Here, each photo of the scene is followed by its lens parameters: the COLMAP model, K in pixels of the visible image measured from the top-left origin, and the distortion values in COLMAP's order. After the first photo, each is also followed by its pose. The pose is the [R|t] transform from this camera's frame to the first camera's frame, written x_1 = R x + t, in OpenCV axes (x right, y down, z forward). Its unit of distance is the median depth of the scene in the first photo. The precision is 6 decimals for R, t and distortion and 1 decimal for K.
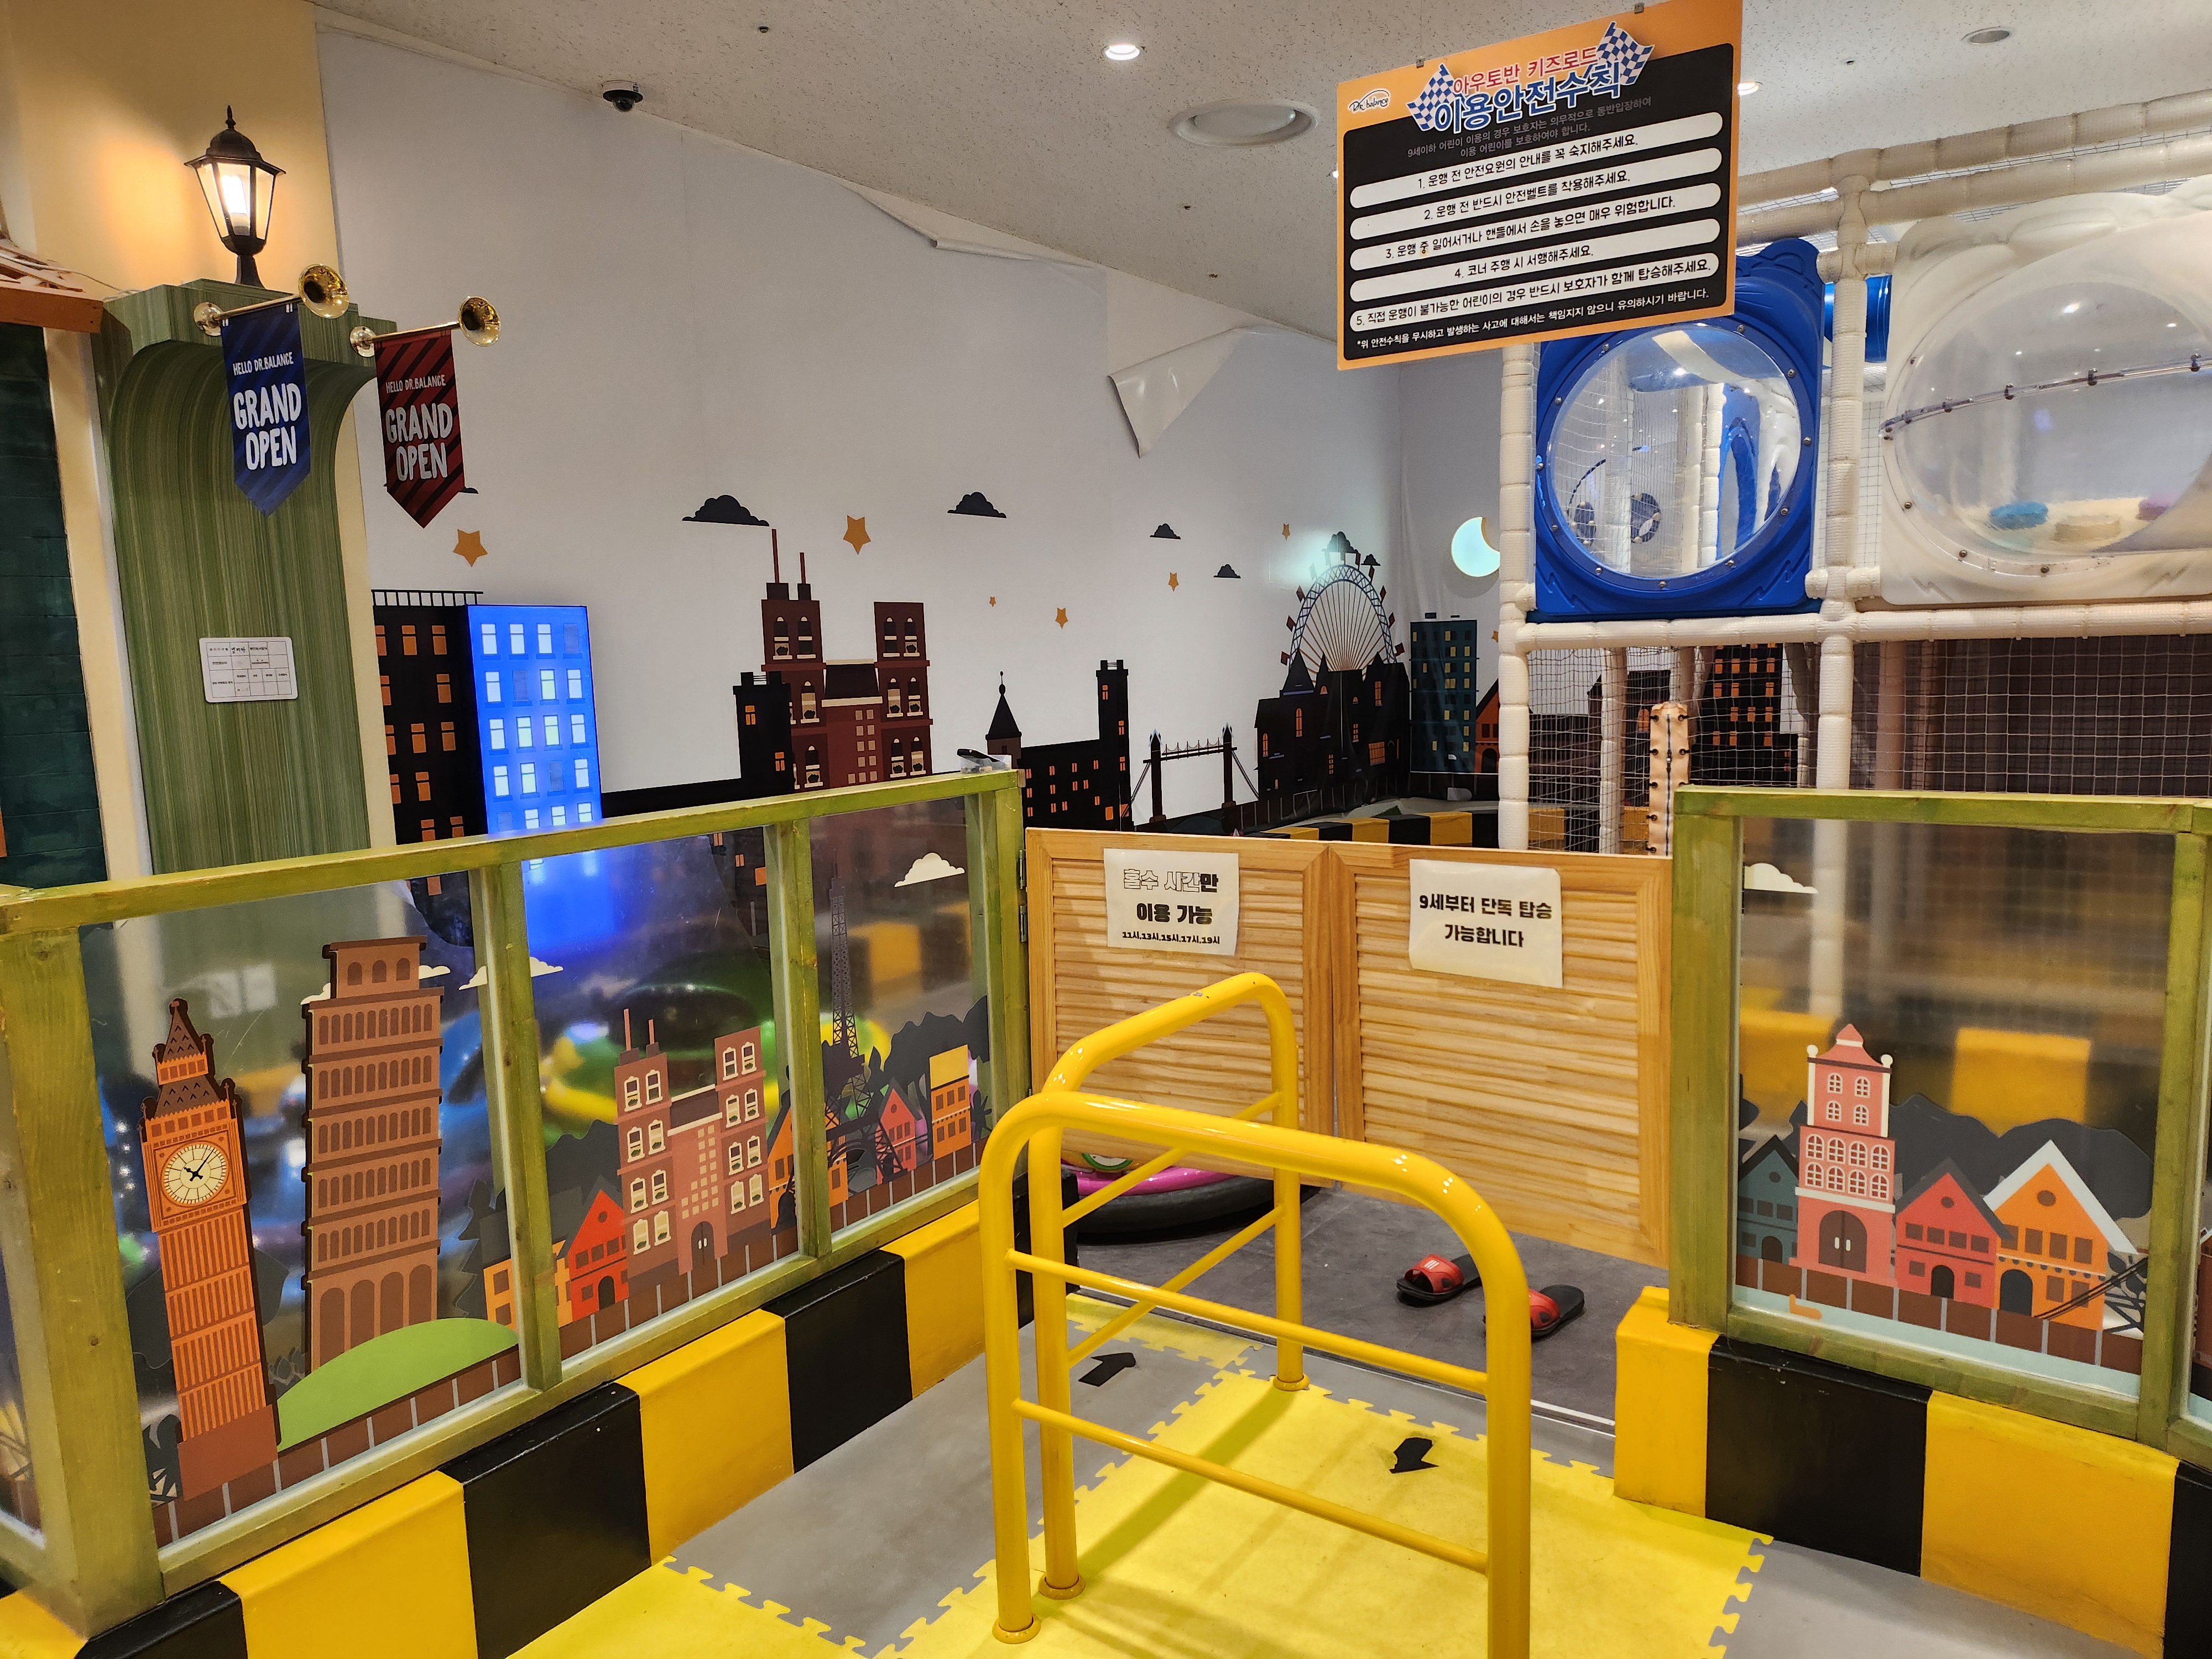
lens RADIAL K [[1588.2, 0, 1138.4], [0, 1588.2, 906.0], [0, 0, 1]] dist [0.072119, -0.077528]
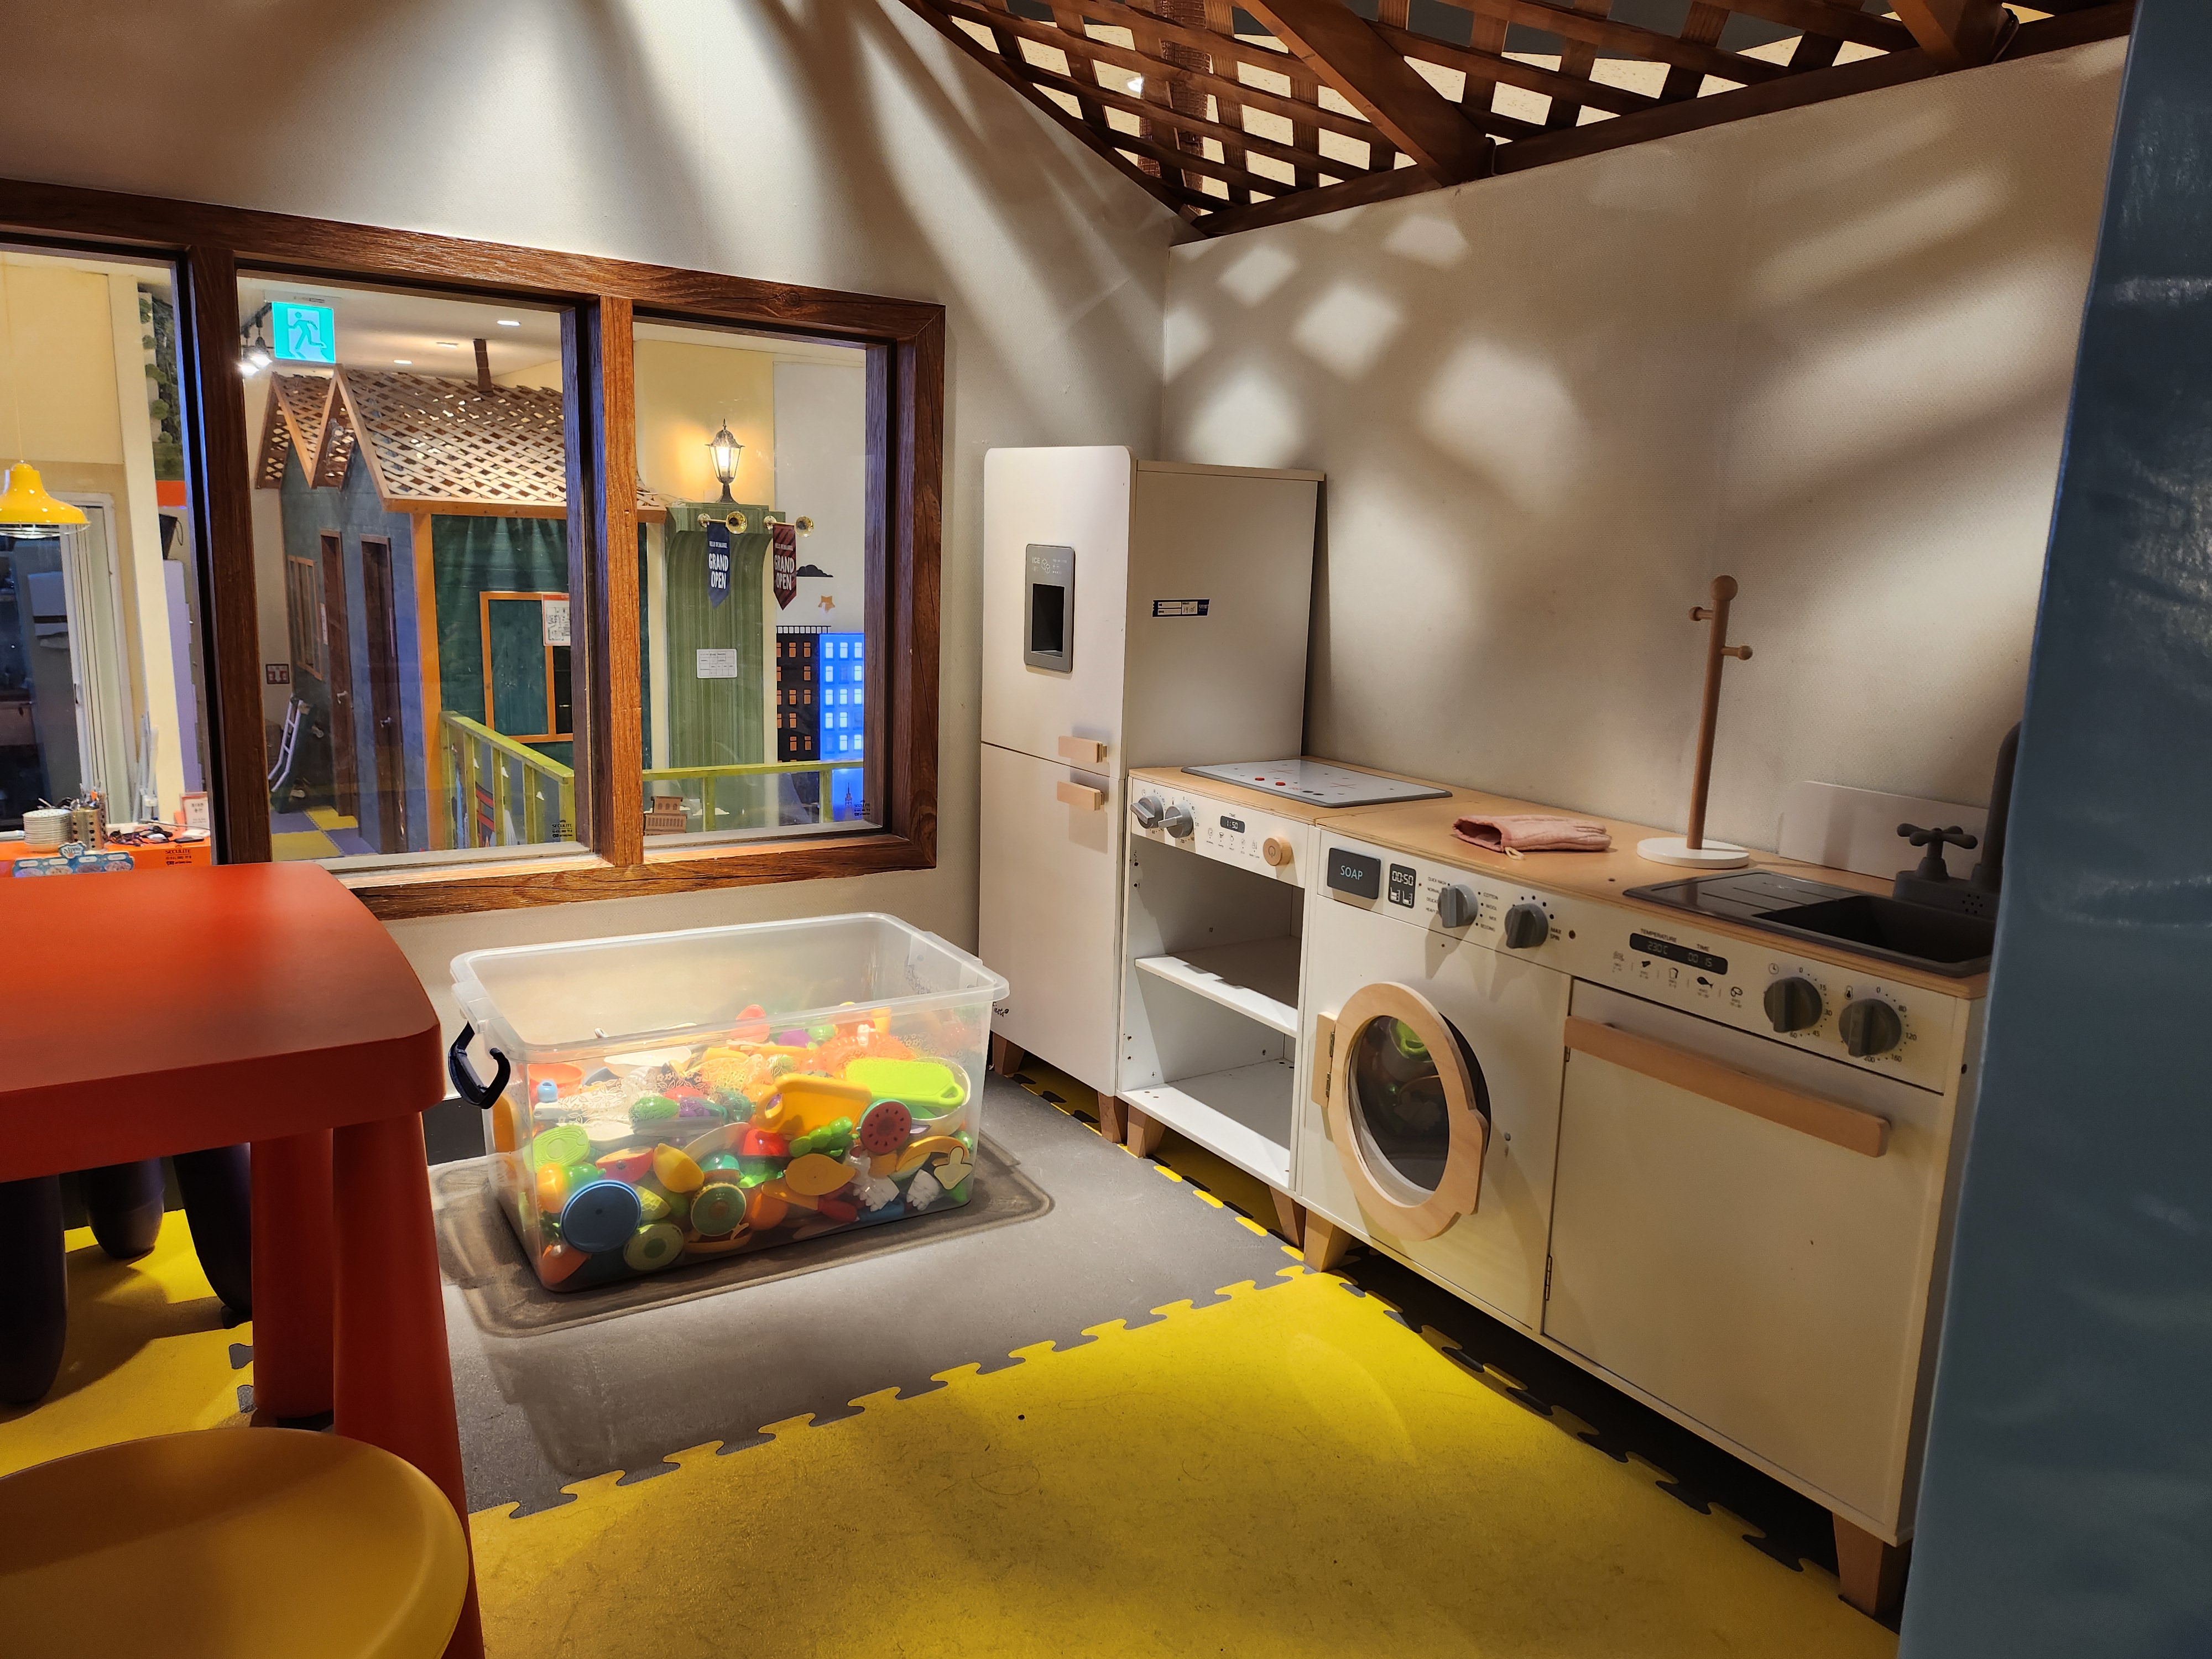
lens RADIAL K [[1588.2, 0, 1106.2], [0, 1588.2, 840.1], [0, 0, 1]] dist [0.072119, -0.077528]
pose [[0.925953, 0.116165, -0.359330, 0.687549], [-0.106285, 0.993215, 0.047203, -0.062869], [0.362375, -0.005516, 0.932016, -0.765829]]
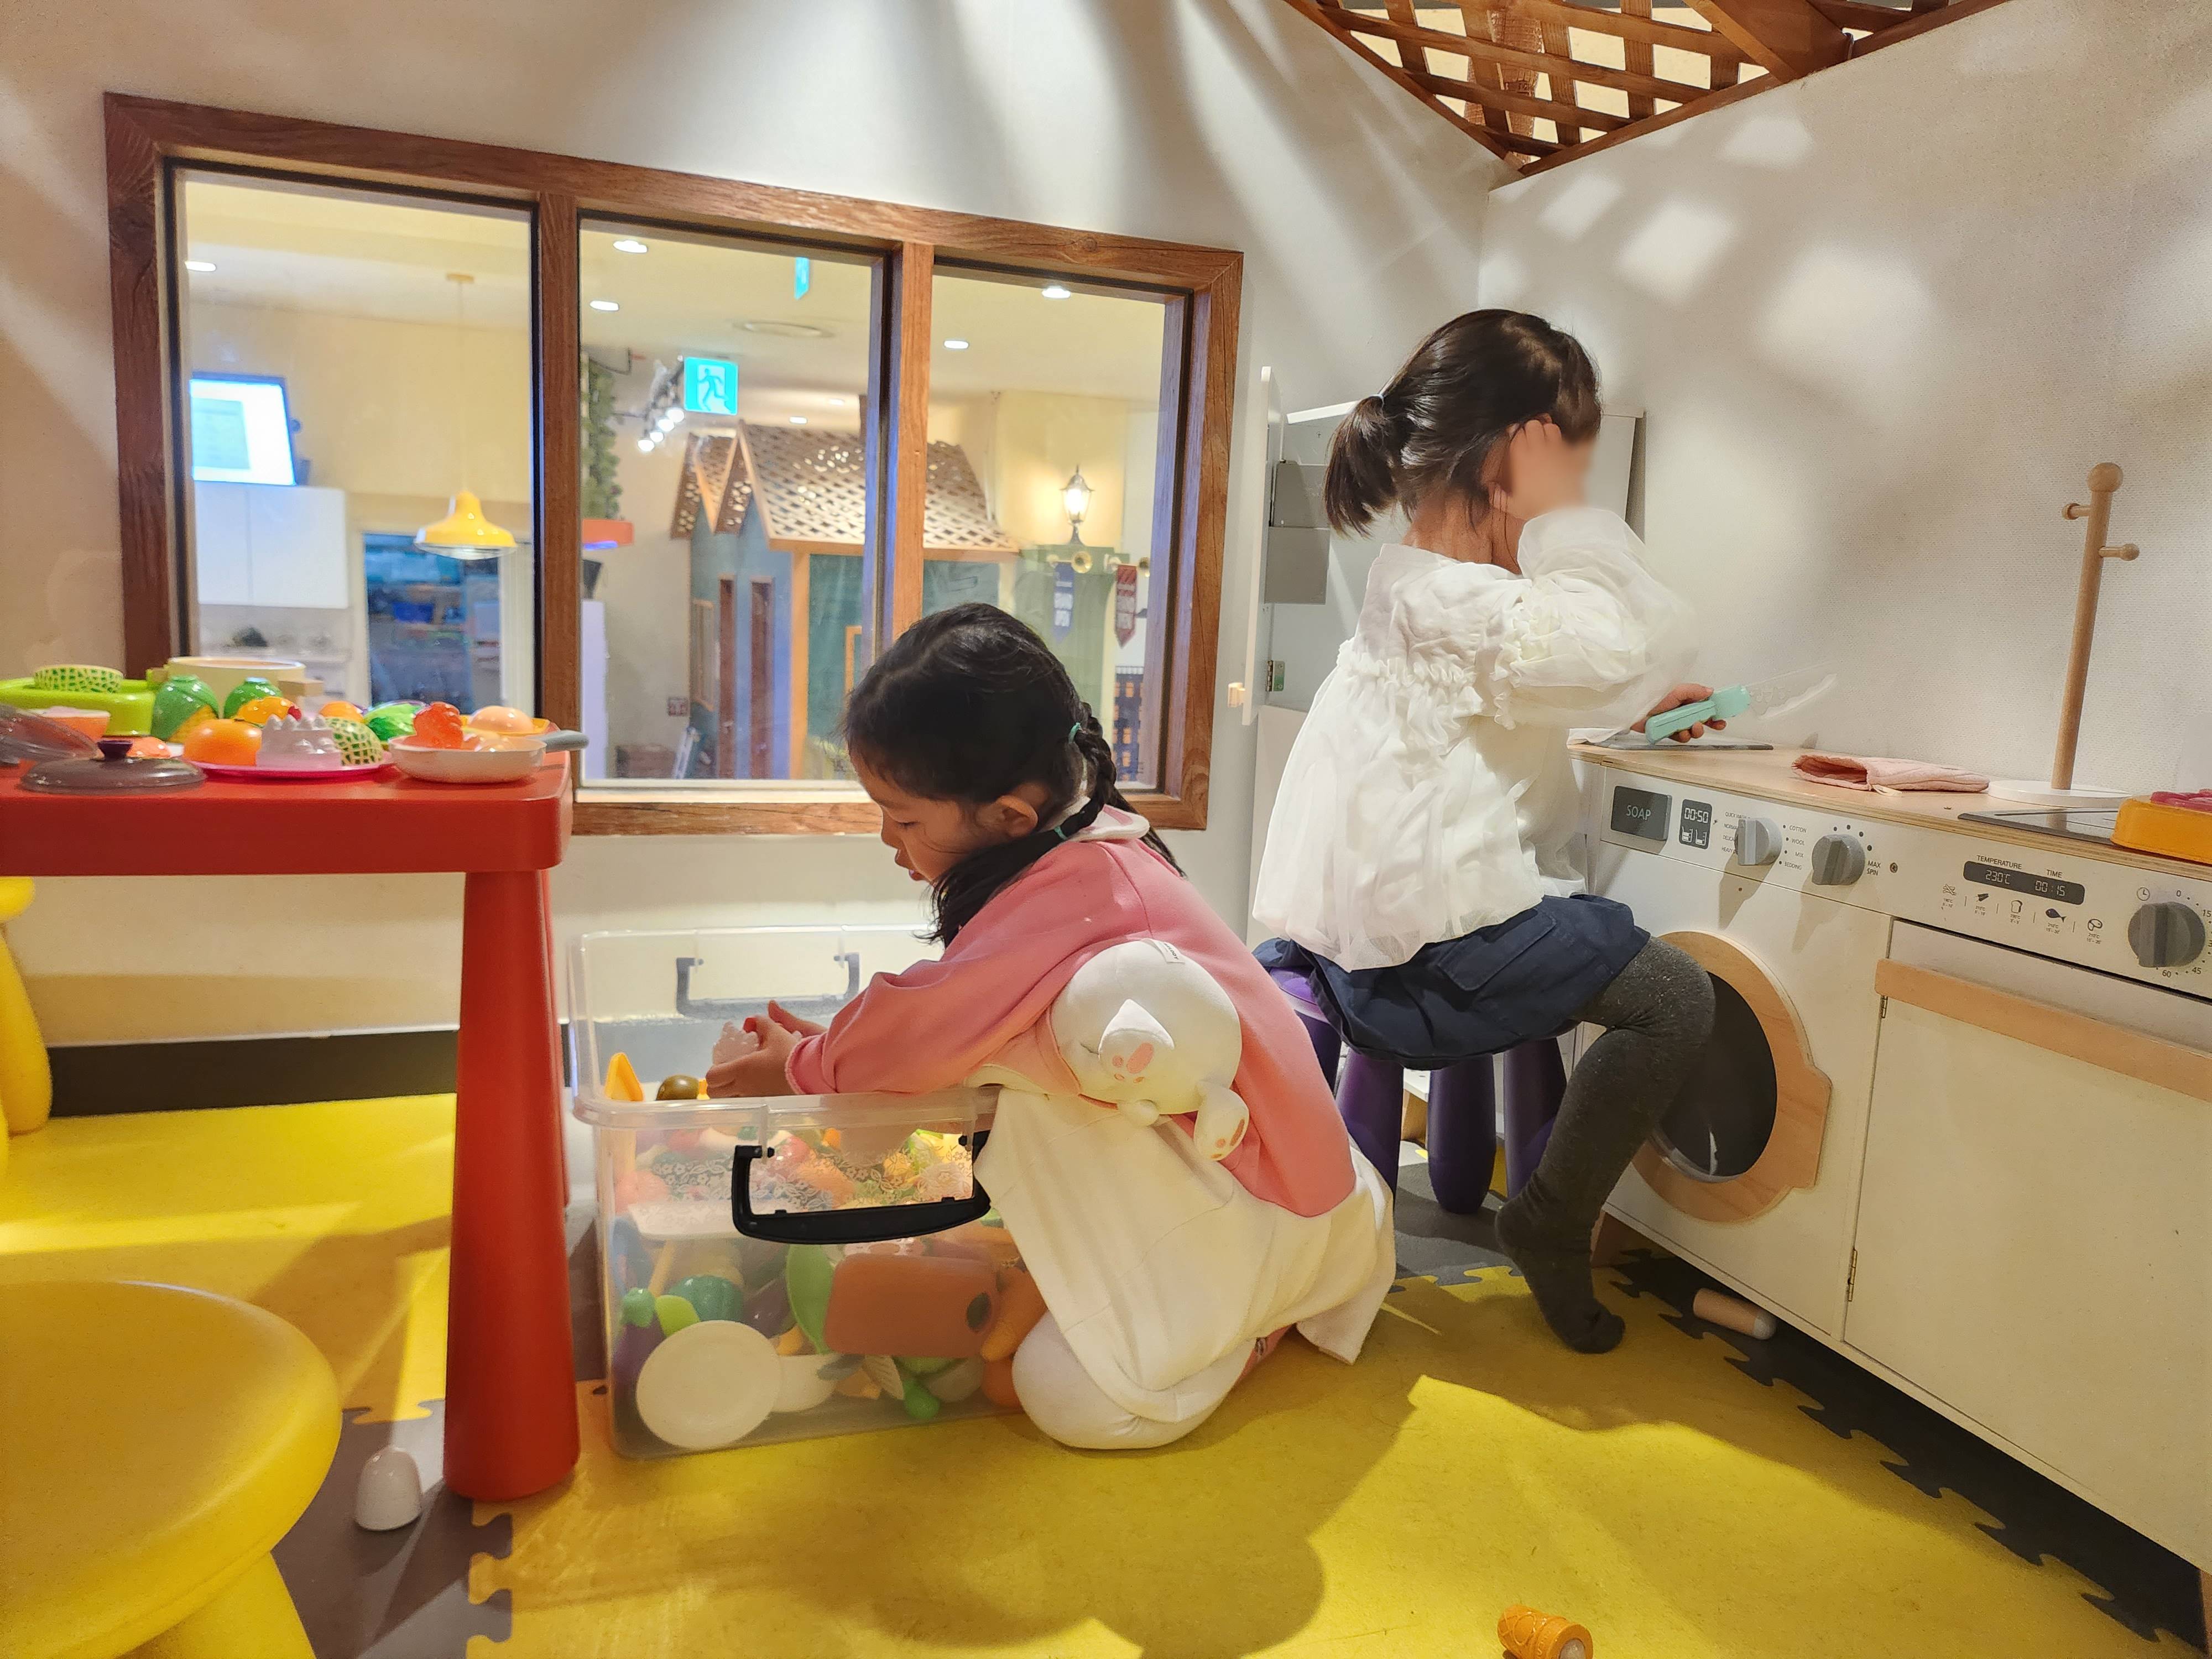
lens RADIAL K [[1588.2, 0, 1087.2], [0, 1588.2, 830.1], [0, 0, 1]] dist [0.072119, -0.077528]
pose [[0.814699, 0.138409, -0.563124, 0.702447], [-0.148378, 0.988526, 0.028301, -0.034134], [0.560580, 0.060498, 0.825887, -0.741743]]
